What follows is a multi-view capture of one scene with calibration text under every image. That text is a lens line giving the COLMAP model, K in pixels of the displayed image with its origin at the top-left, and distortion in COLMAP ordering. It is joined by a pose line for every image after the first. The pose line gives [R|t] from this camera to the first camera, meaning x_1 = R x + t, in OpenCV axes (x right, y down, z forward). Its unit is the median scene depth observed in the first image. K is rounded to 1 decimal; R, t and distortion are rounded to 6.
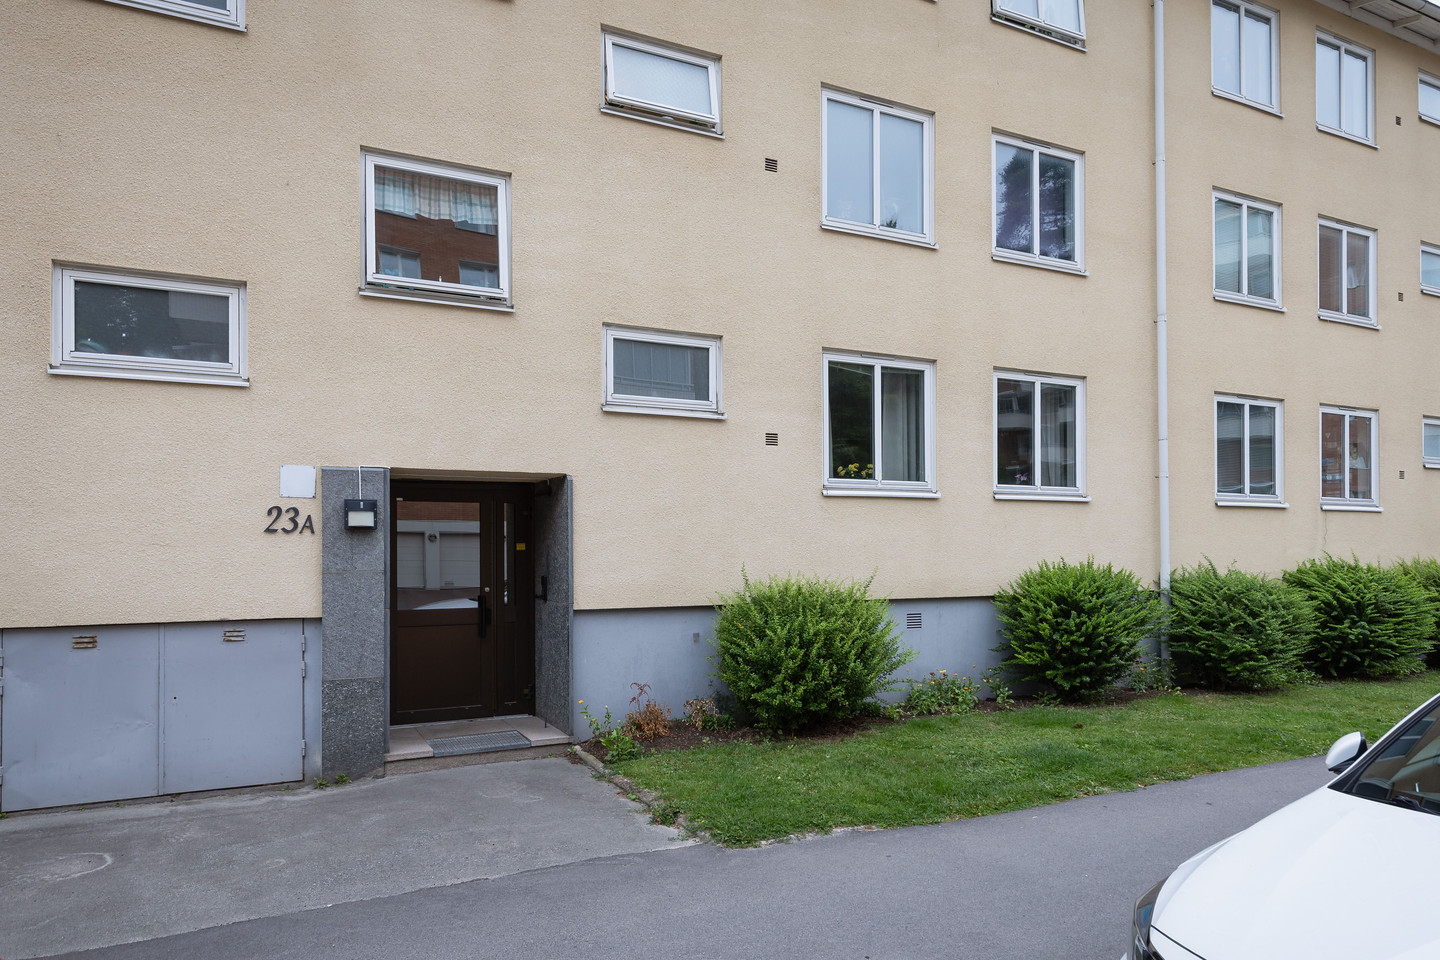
lens RADIAL K [[842.3, 0, 679.8], [0, 842.3, 527.6], [0, 0, 1]] dist [0.003542, 0.000369]
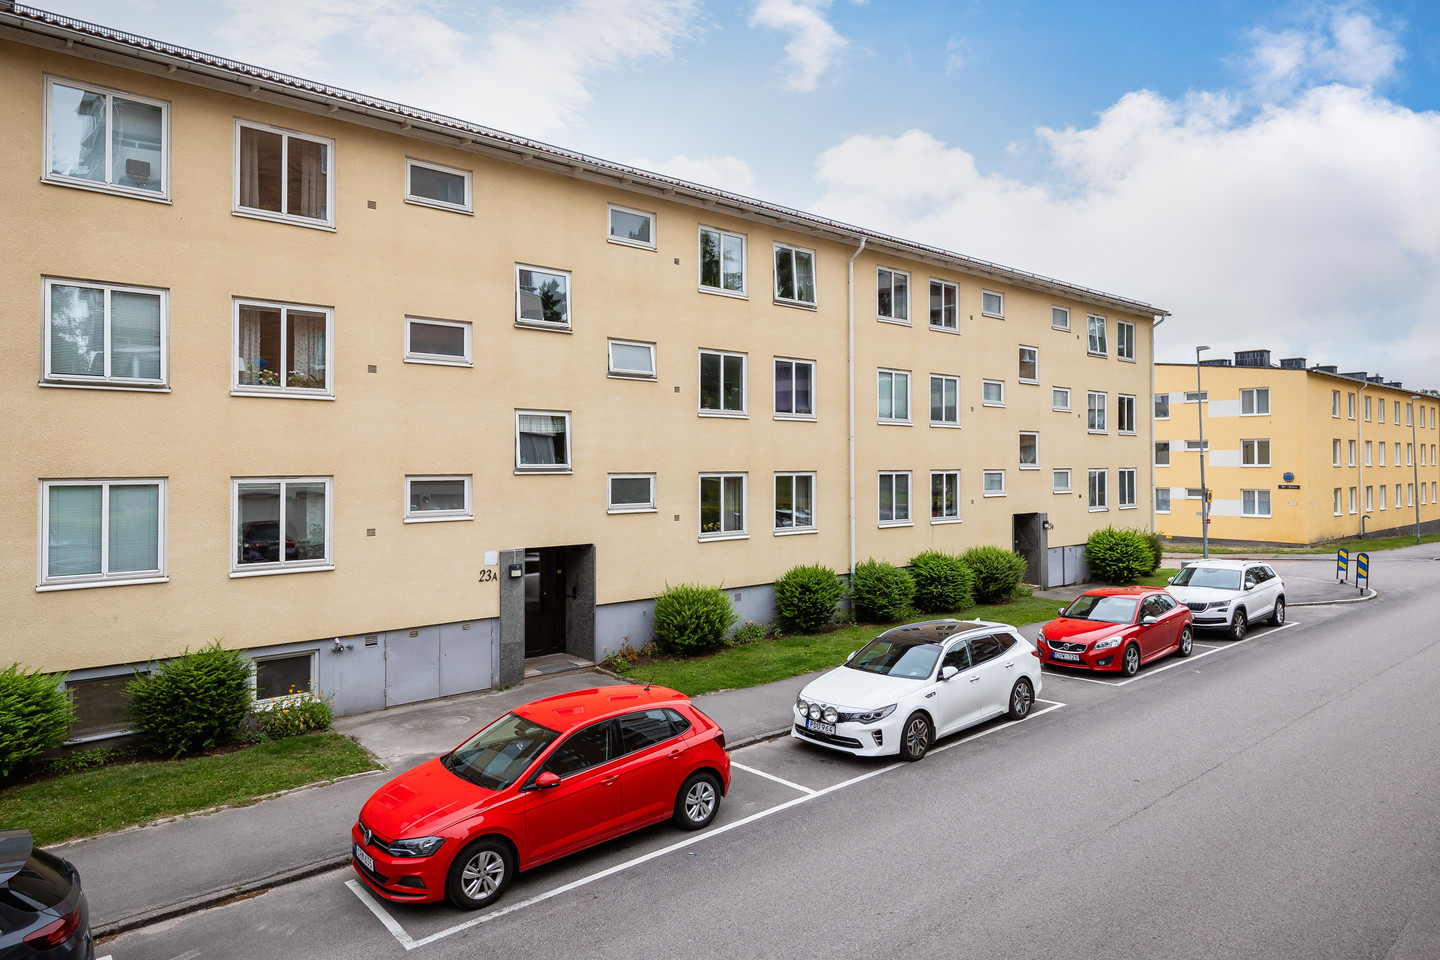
lens RADIAL K [[842.3, 0, 678.5], [0, 842.3, 412.5], [0, 0, 1]] dist [0.003542, 0.000369]
pose [[0.970923, 0.015477, 0.238892, -0.420567], [-0.008385, 0.999494, -0.030674, -0.320079], [-0.239246, 0.027779, 0.970562, -1.142103]]
